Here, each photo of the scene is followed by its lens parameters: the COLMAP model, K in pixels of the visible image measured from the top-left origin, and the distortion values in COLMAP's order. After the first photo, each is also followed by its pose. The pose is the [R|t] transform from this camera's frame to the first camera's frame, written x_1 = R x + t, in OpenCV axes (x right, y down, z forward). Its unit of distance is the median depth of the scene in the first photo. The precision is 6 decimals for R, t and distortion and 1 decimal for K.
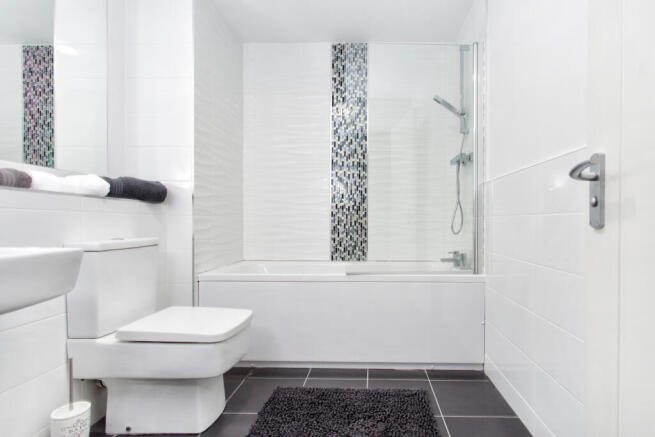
lens RADIAL K [[355.4, 0, 327.5], [0, 355.4, 218.5], [0, 0, 1]] dist [0.001463, 0.001092]
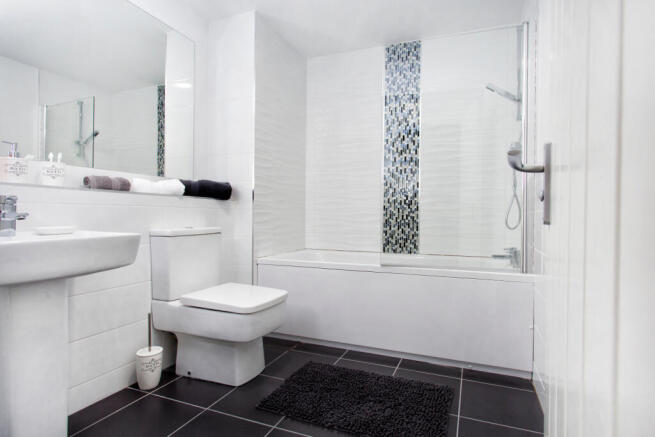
lens RADIAL K [[332.2, 0, 312.4], [0, 332.2, 209.5], [0, 0, 1]] dist [0.000038, 0.000536]
pose [[0.939132, -0.000285, -0.343556, 0.197584], [-0.001949, 0.999979, -0.006158, -0.002164], [0.343551, 0.006453, 0.939112, 0.003961]]
